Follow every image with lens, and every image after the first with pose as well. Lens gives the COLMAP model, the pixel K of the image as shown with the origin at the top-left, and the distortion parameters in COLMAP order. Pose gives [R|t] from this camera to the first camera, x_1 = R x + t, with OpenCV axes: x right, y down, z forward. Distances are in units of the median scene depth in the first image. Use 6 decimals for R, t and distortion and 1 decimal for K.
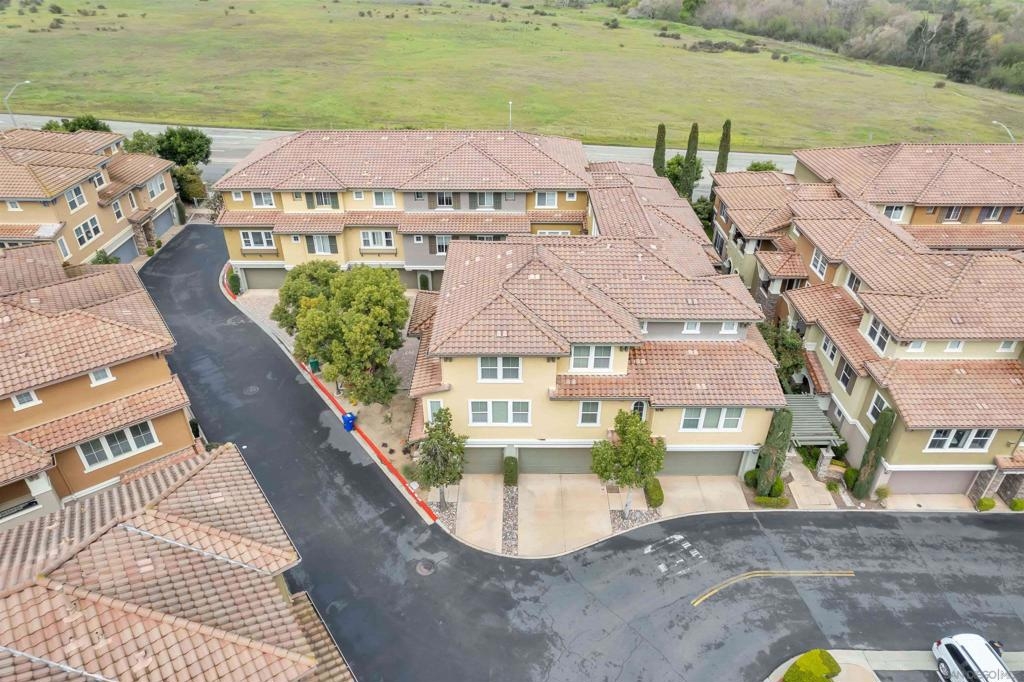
lens RADIAL K [[650.7, 0, 512.0], [0, 650.7, 341.0], [0, 0, 1]] dist [-0.100403, 0.106950]
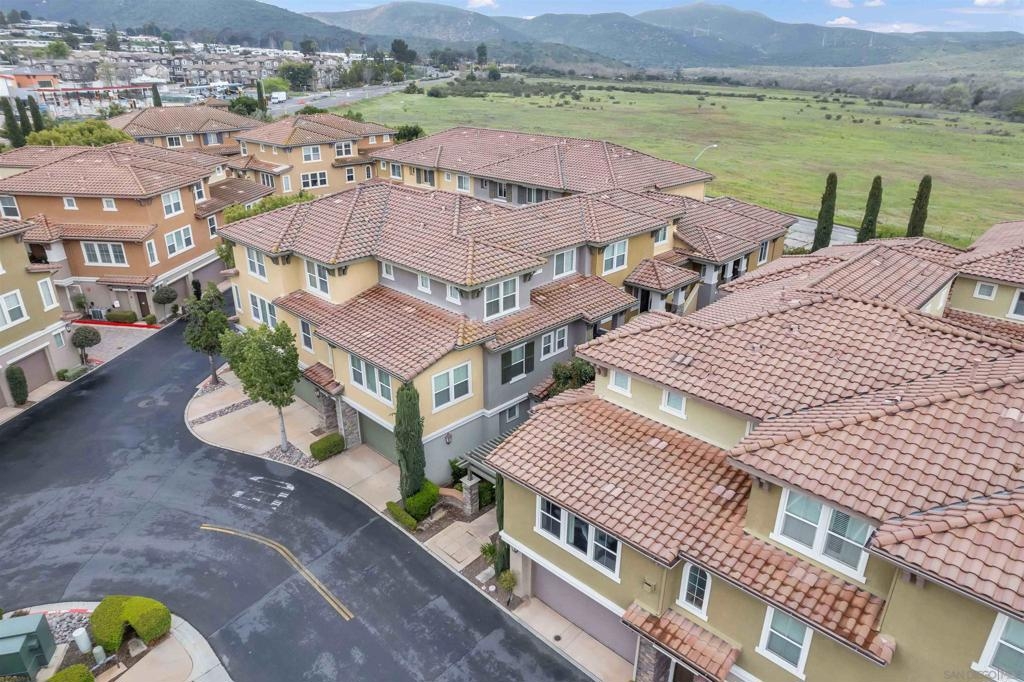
lens RADIAL K [[650.7, 0, 512.0], [0, 650.7, 341.0], [0, 0, 1]] dist [-0.100403, 0.106950]
pose [[0.717390, 0.278165, -0.638730, 0.629702], [-0.377081, 0.925958, -0.020267, 0.015191], [0.585800, 0.255392, 0.769164, 0.289581]]
